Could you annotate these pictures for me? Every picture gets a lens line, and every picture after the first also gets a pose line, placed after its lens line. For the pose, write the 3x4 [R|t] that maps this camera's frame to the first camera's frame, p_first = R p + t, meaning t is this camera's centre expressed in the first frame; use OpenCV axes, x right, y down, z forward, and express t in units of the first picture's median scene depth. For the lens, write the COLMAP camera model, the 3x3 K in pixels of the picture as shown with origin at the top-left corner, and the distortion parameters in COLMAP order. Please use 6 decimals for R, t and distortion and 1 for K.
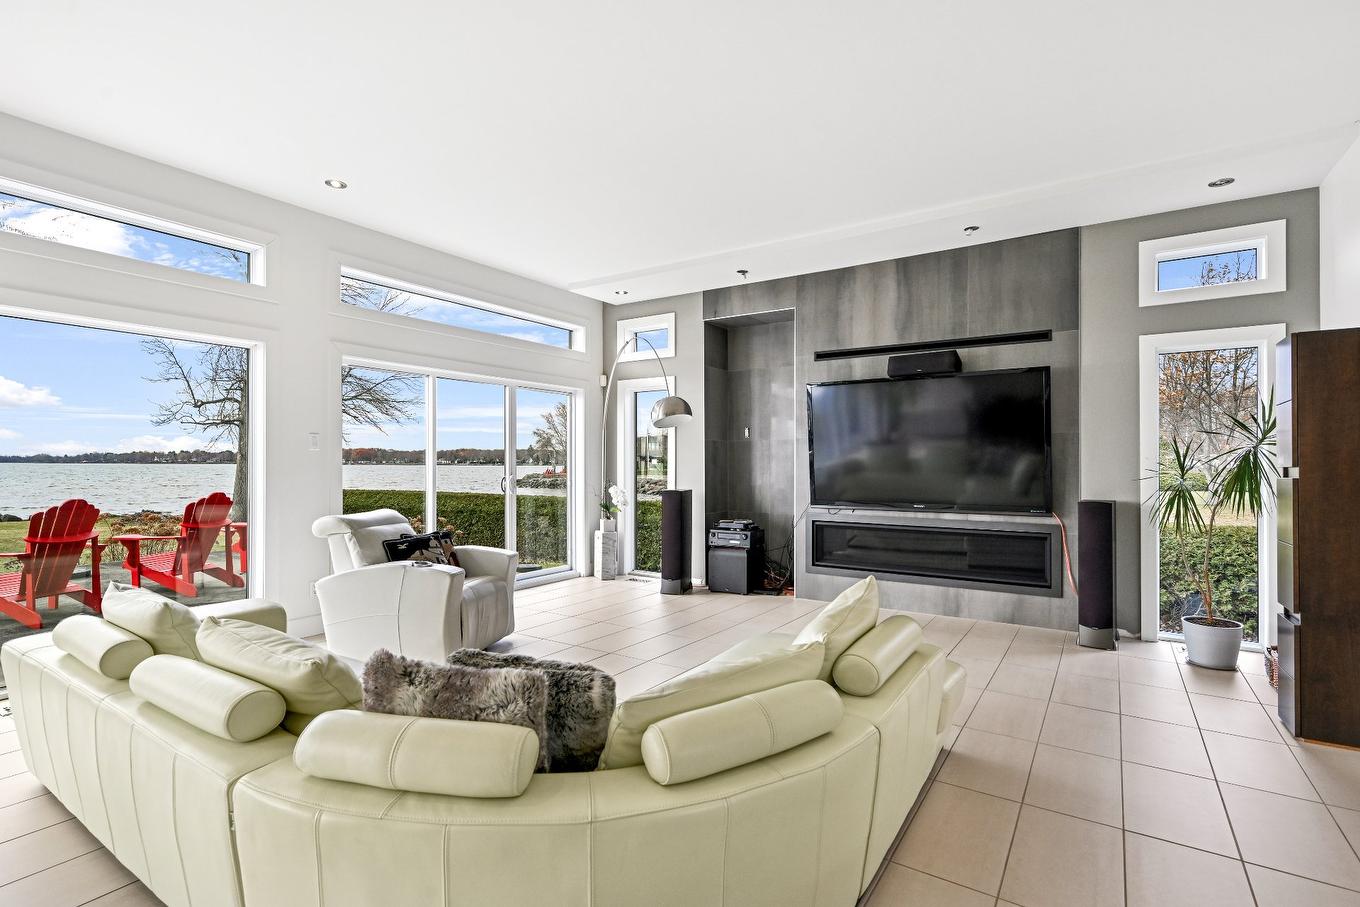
lens RADIAL K [[676.6, 0, 683.6], [0, 676.6, 456.1], [0, 0, 1]] dist [-0.000605, -0.000060]
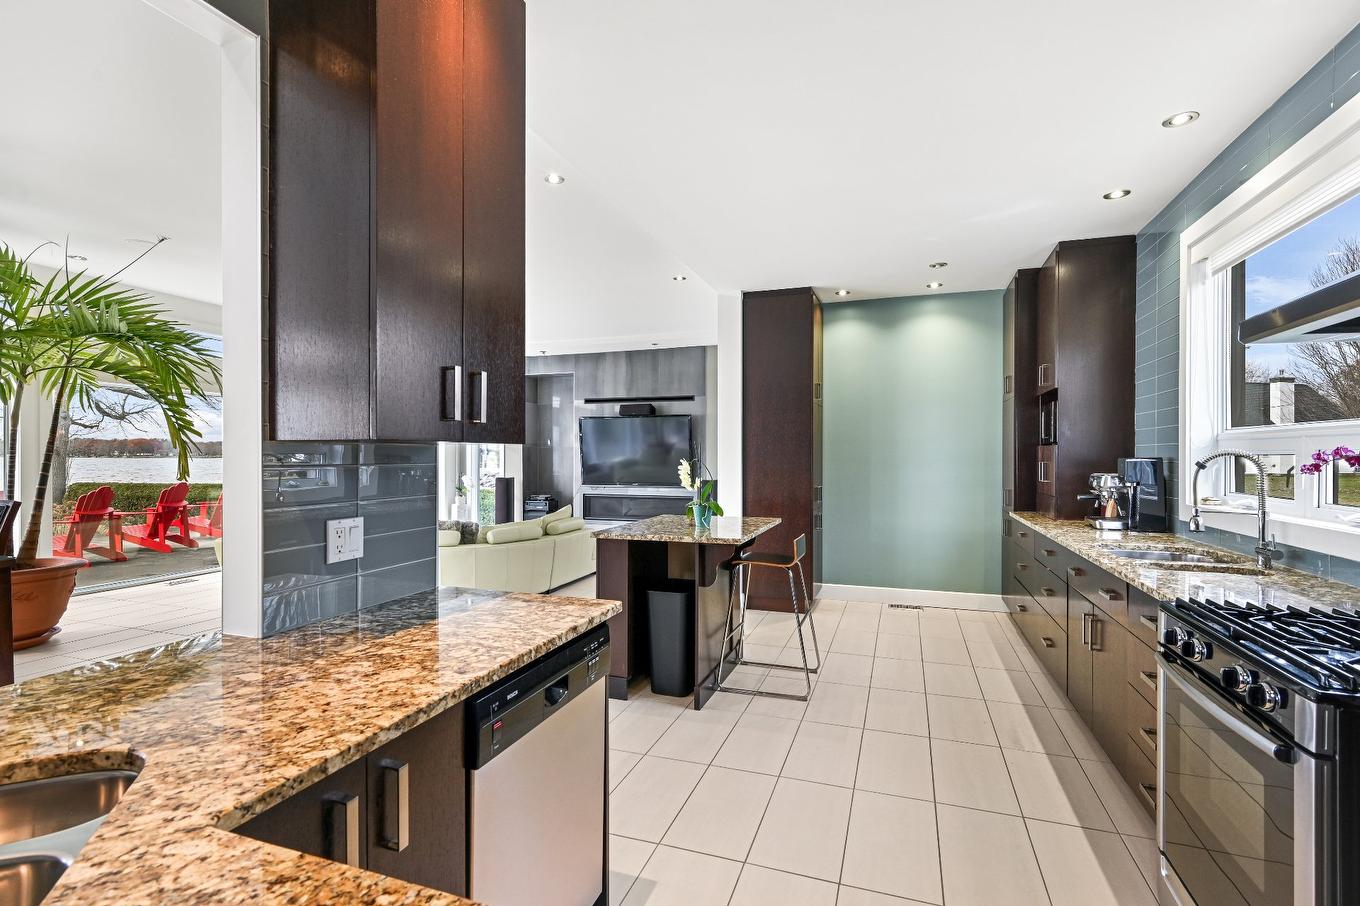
lens RADIAL K [[655.9, 0, 664.0], [0, 655.9, 475.4], [0, 0, 1]] dist [0.001698, 0.000176]
pose [[0.977682, -0.006592, 0.209985, 0.037363], [-0.001892, 0.999191, 0.040177, -0.023010], [-0.210080, -0.039678, 0.976879, -0.732571]]
